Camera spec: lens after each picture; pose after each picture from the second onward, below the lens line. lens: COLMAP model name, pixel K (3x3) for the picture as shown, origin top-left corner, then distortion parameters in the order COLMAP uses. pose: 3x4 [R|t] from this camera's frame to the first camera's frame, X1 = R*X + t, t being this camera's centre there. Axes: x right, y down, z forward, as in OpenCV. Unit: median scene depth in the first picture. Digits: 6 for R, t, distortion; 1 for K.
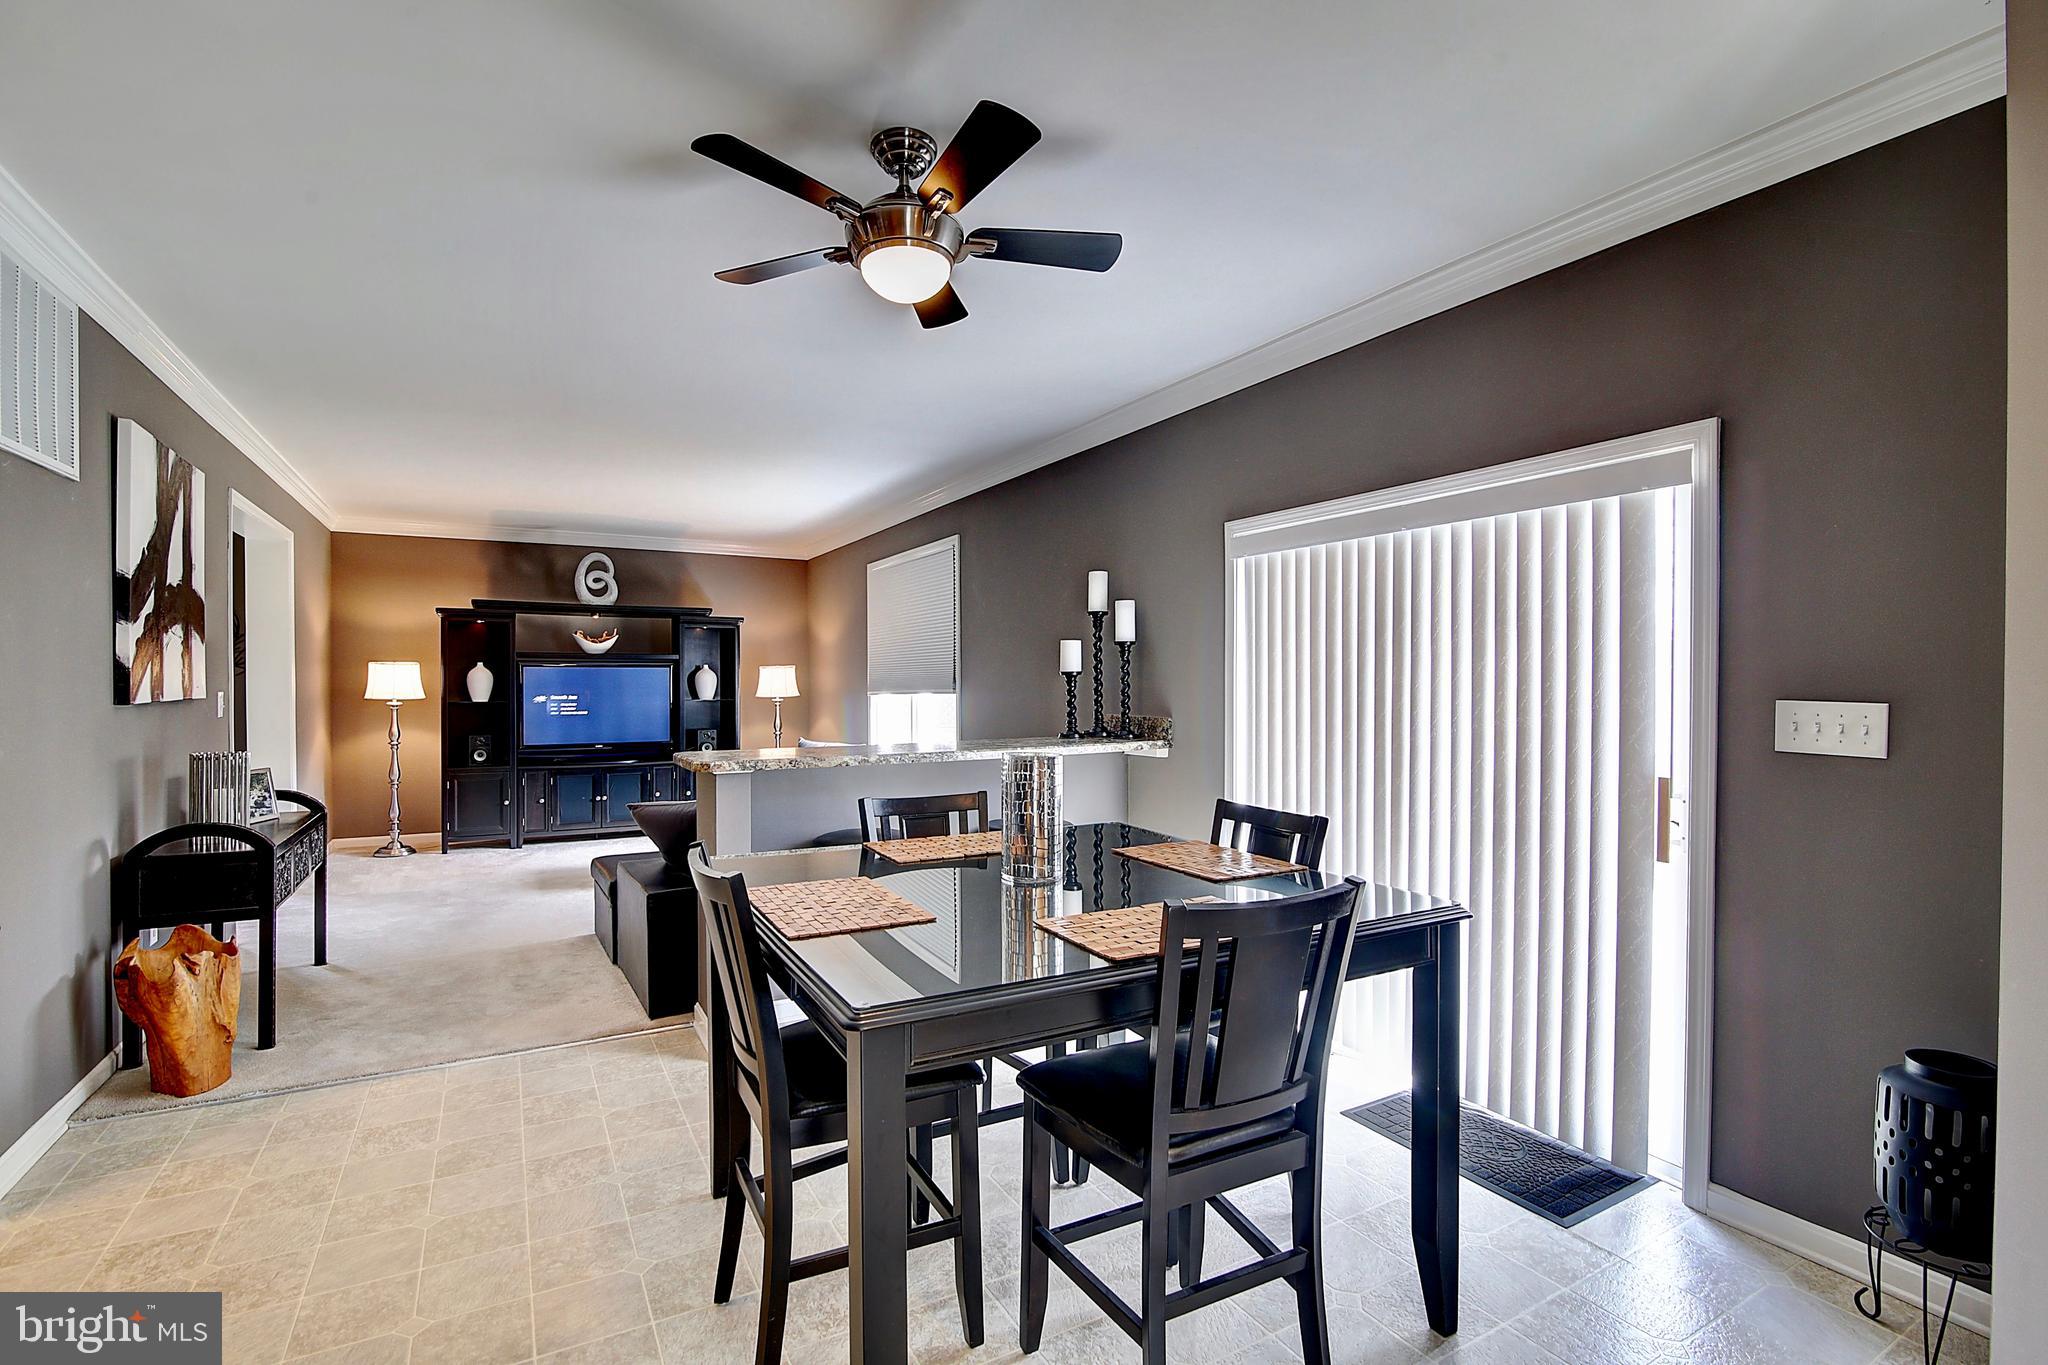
lens RADIAL K [[944.7, 0, 1026.3], [0, 944.7, 687.2], [0, 0, 1]] dist [-0.014595, -0.000212]
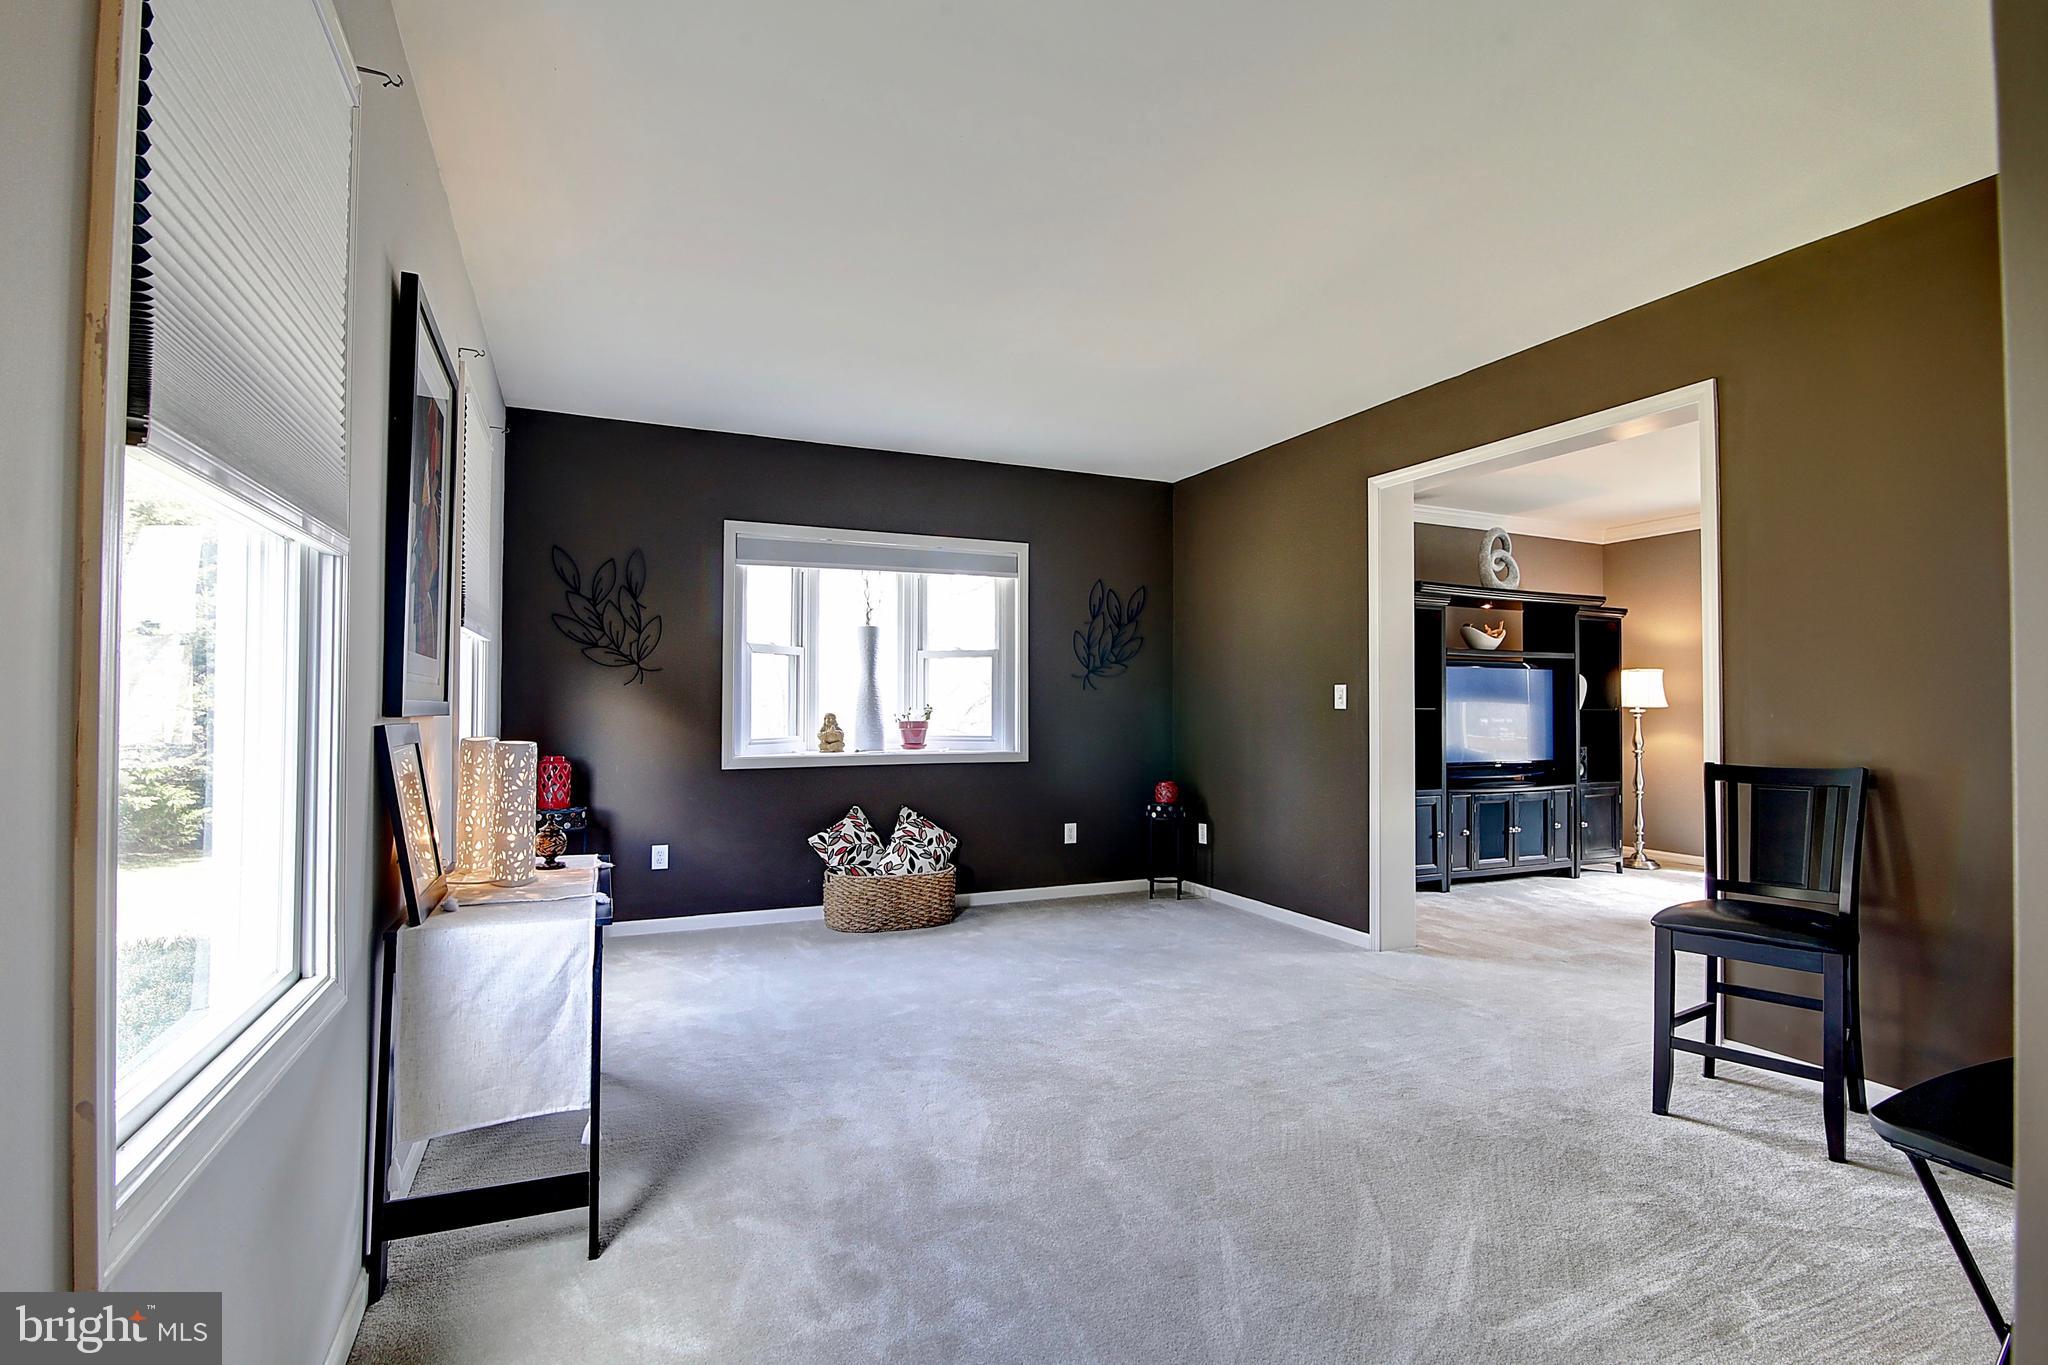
lens RADIAL K [[944.7, 0, 1026.3], [0, 944.7, 687.2], [0, 0, 1]] dist [-0.014595, -0.000212]
pose [[0.996843, 0.003649, -0.079313, -0.865744], [-0.005951, 0.999567, -0.028816, 0.023393], [0.079173, 0.029197, 0.996433, 0.174738]]
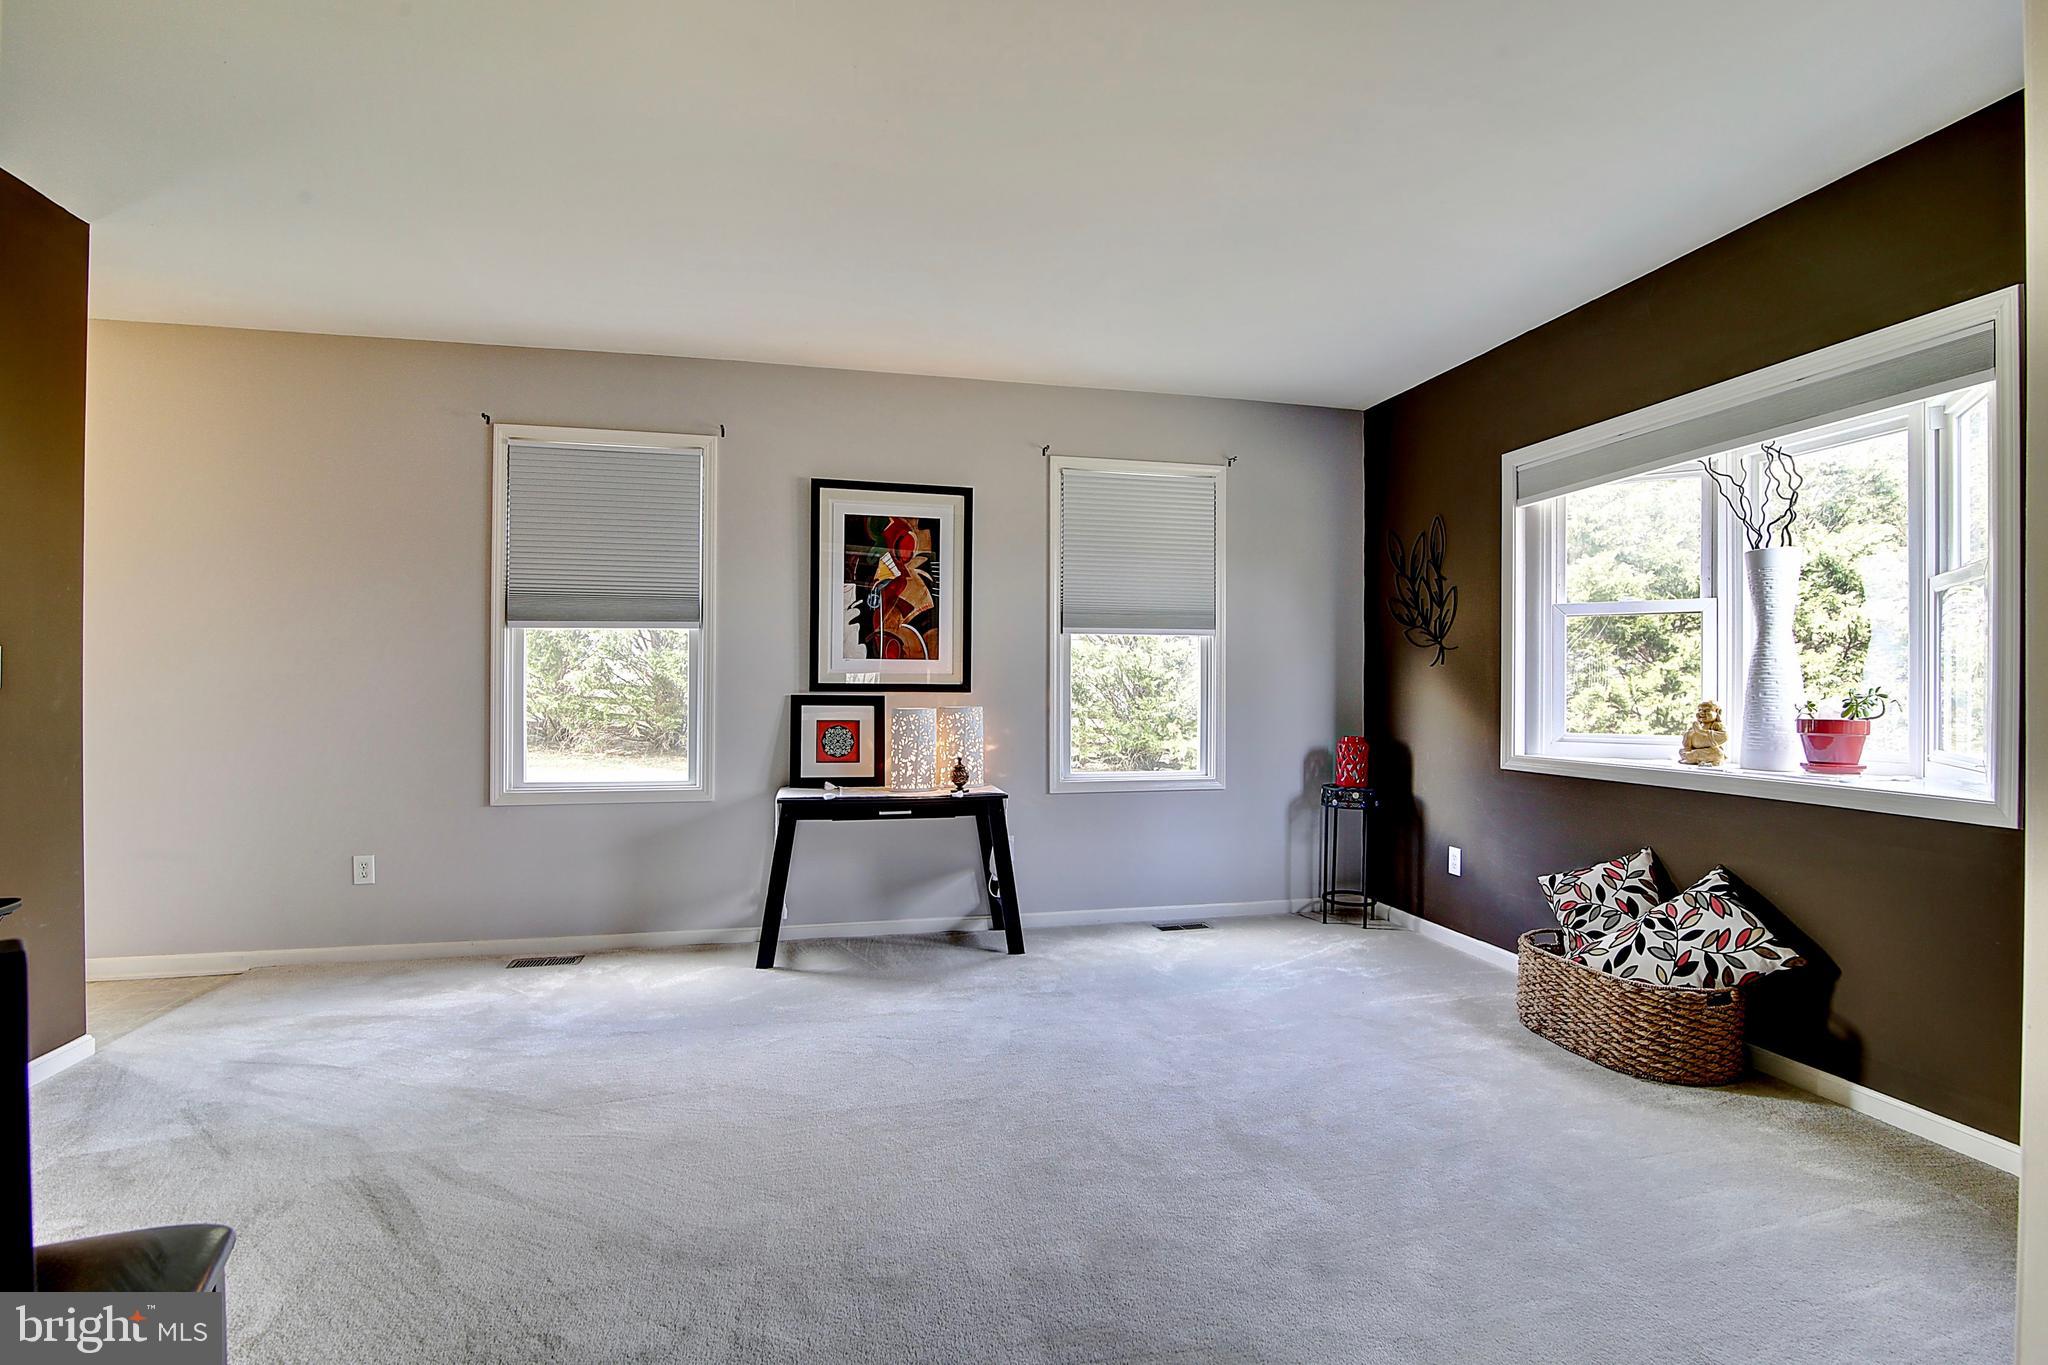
lens RADIAL K [[944.7, 0, 1026.3], [0, 944.7, 687.2], [0, 0, 1]] dist [-0.014595, -0.000212]
pose [[-0.271830, 0.000975, -0.962345, -0.539337], [-0.015010, 0.999874, 0.005253, 0.018763], [0.962228, 0.015873, -0.271781, 0.727855]]
